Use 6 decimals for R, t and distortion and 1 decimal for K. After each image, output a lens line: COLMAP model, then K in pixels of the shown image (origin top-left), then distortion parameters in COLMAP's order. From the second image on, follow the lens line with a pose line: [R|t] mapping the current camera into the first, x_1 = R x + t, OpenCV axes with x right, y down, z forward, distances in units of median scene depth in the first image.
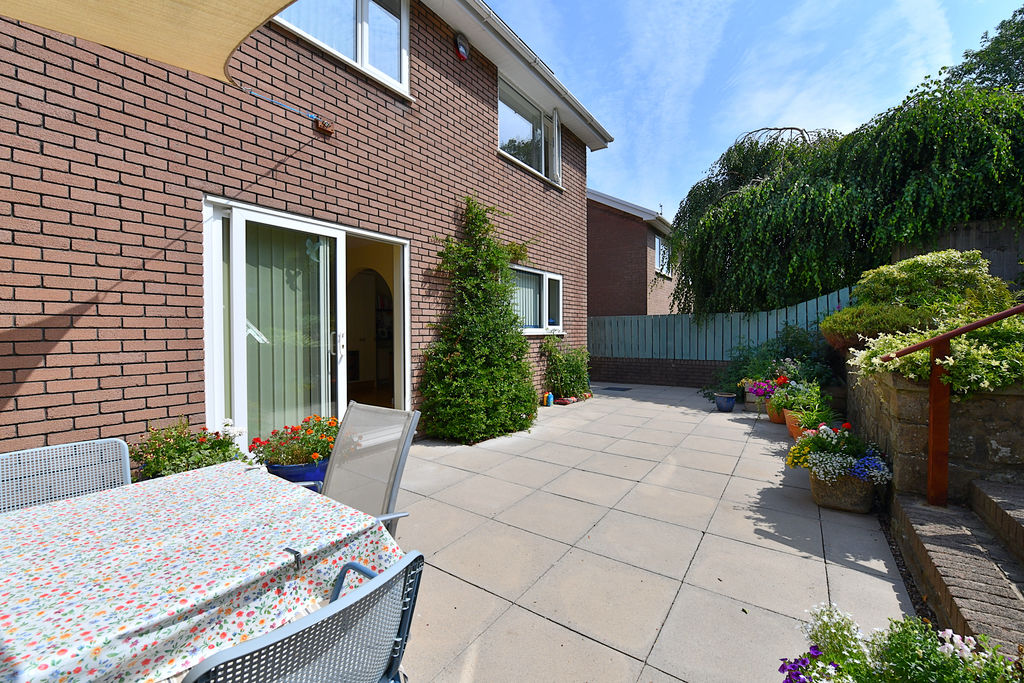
lens RADIAL K [[414.5, 0, 513.3], [0, 414.5, 335.5], [0, 0, 1]] dist [-0.012470, -0.000123]
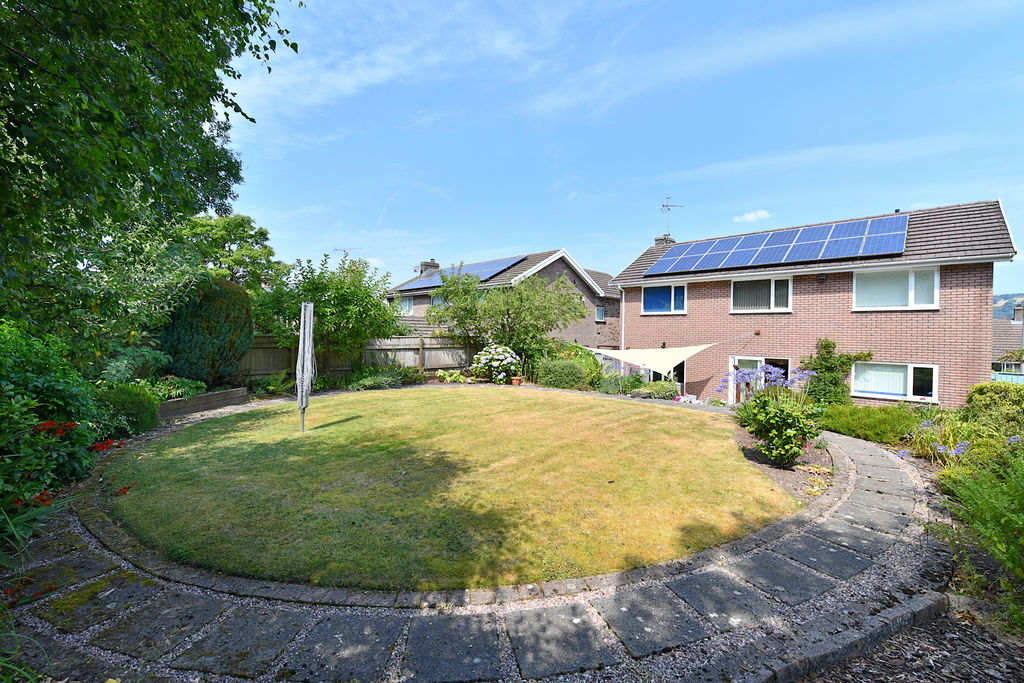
lens RADIAL K [[413.8, 0, 522.2], [0, 413.8, 337.9], [0, 0, 1]] dist [-0.019163, -0.000106]
pose [[-0.152690, -0.006505, -0.988253, 3.051525], [-0.042887, 0.999080, 0.000050, -0.295574], [0.987343, 0.042390, -0.152828, -0.488424]]
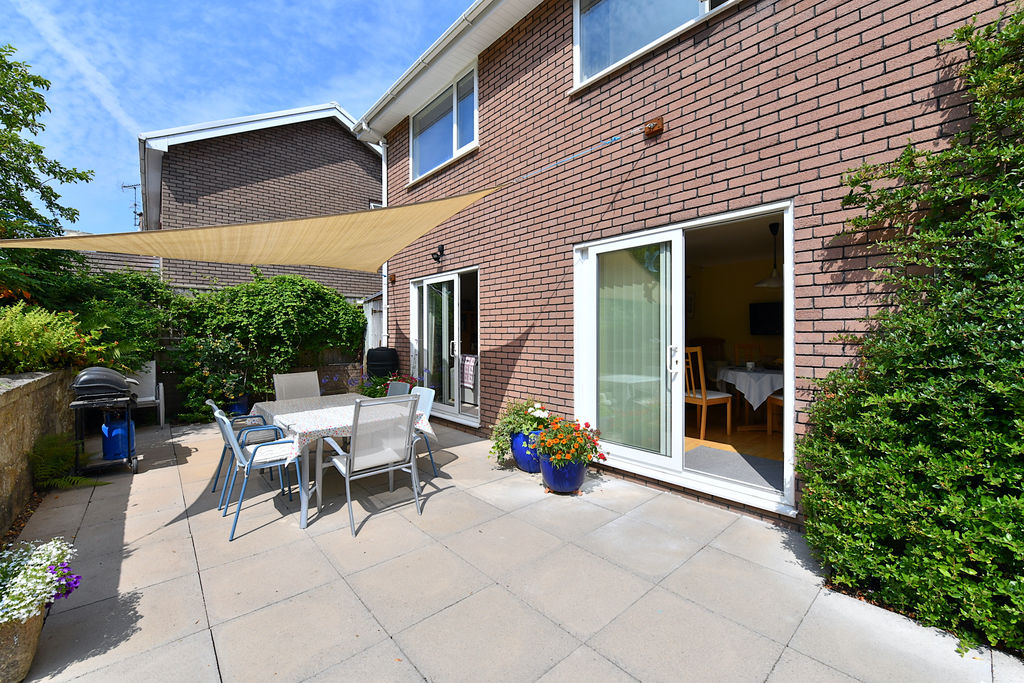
lens RADIAL K [[414.5, 0, 513.3], [0, 414.5, 335.5], [0, 0, 1]] dist [-0.012470, -0.000123]
pose [[-0.237713, 0.002517, -0.971332, 0.446911], [-0.011839, 0.999915, 0.005488, -0.026469], [0.971263, 0.012804, -0.237663, 0.755546]]
